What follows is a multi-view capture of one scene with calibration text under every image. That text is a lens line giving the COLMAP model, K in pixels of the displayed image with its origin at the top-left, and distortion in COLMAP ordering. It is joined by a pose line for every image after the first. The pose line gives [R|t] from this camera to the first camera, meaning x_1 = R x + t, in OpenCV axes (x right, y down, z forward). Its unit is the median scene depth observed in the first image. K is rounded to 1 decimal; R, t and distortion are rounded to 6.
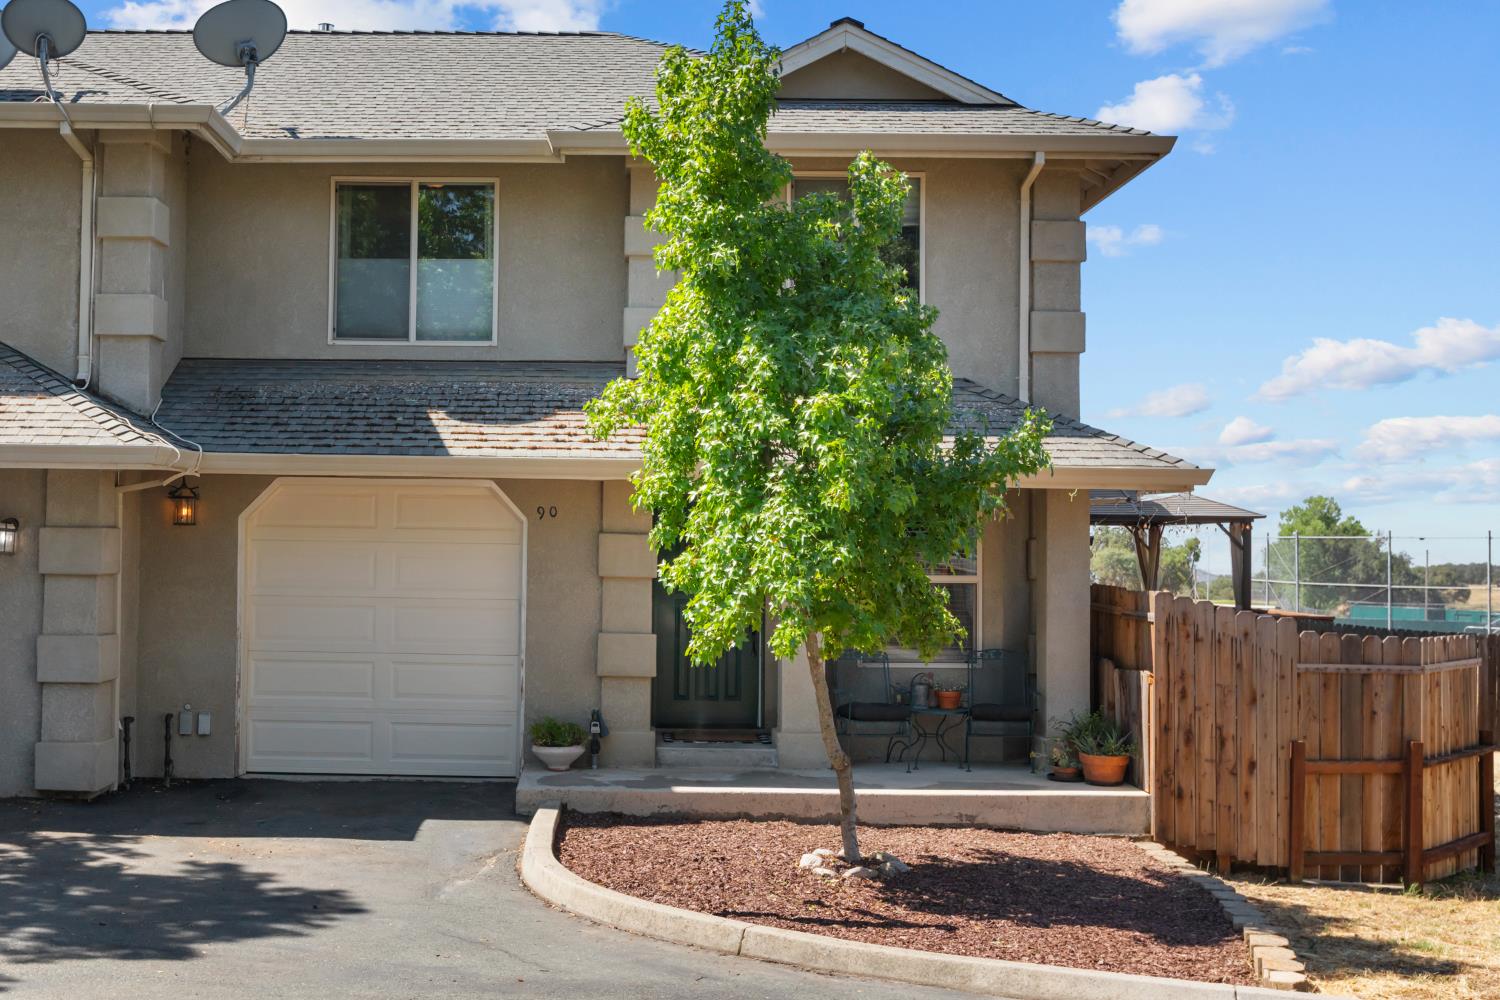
lens RADIAL K [[1517.7, 0, 742.5], [0, 1517.7, 505.7], [0, 0, 1]] dist [0.010992, 0.000000]
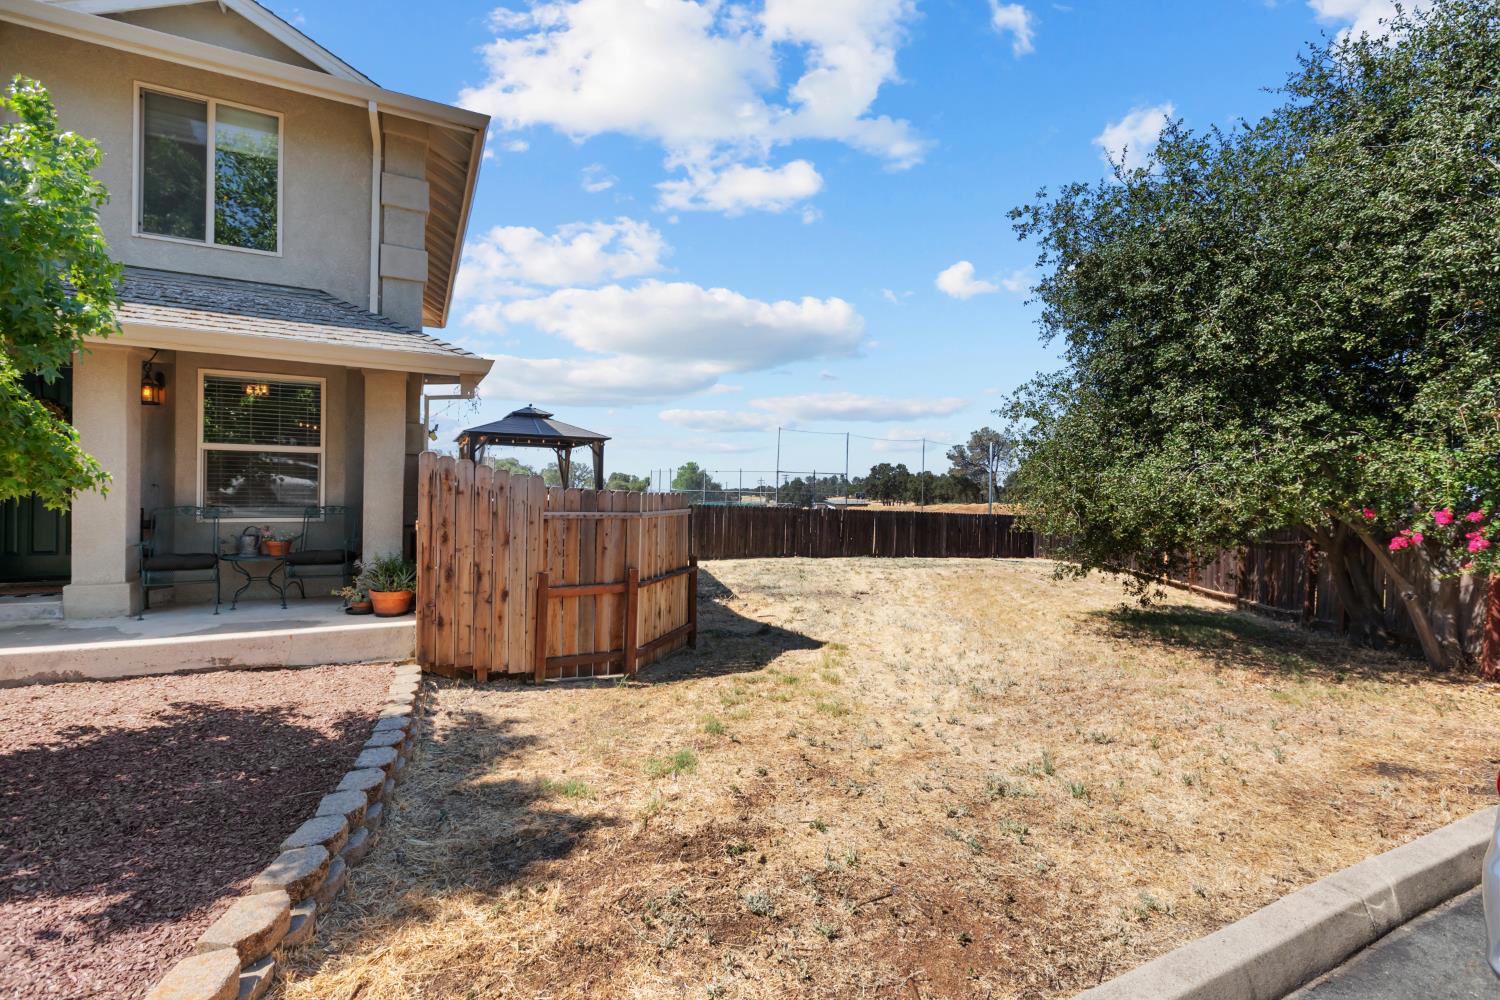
lens RADIAL K [[651.1, 0, 746.6], [0, 651.1, 485.7], [0, 0, 1]] dist [0.002437, 0.000296]
pose [[0.895521, 0.008528, 0.444937, 0.273303], [-0.027900, 0.998925, 0.037008, 0.057492], [-0.444144, -0.045555, 0.894797, 0.441646]]
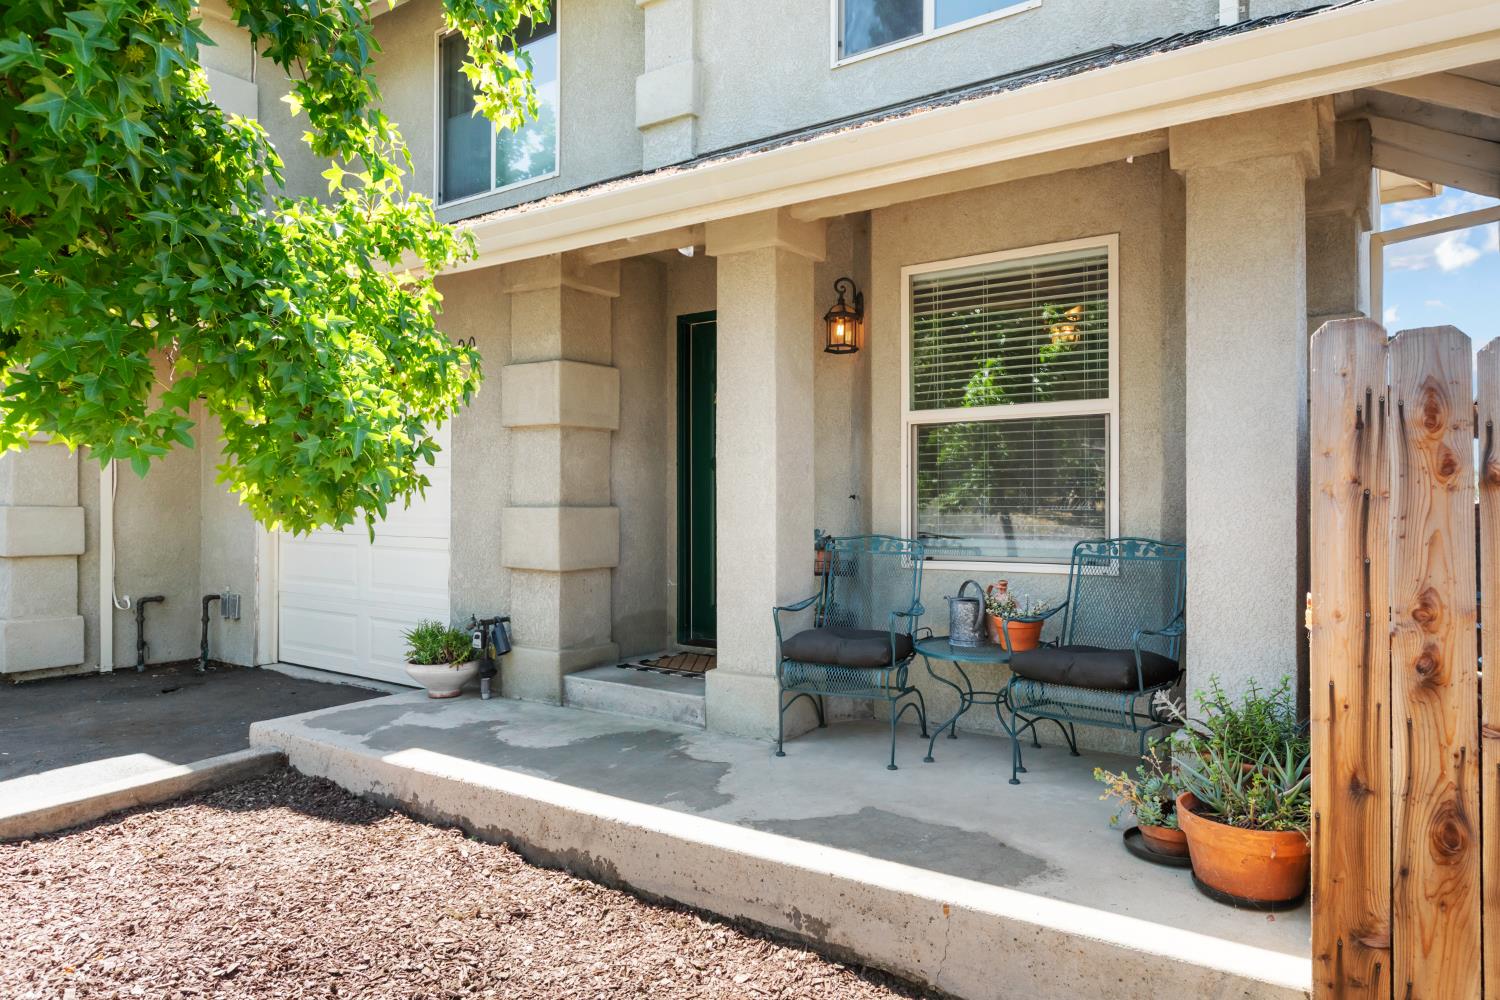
lens RADIAL K [[969.9, 0, 742.9], [0, 969.9, 506.7], [0, 0, 1]] dist [-0.007171, -0.005404]
pose [[0.822097, -0.009066, -0.569275, 0.286418], [0.029199, 0.999229, 0.026254, 0.084298], [0.568598, -0.038206, 0.821728, 0.780176]]
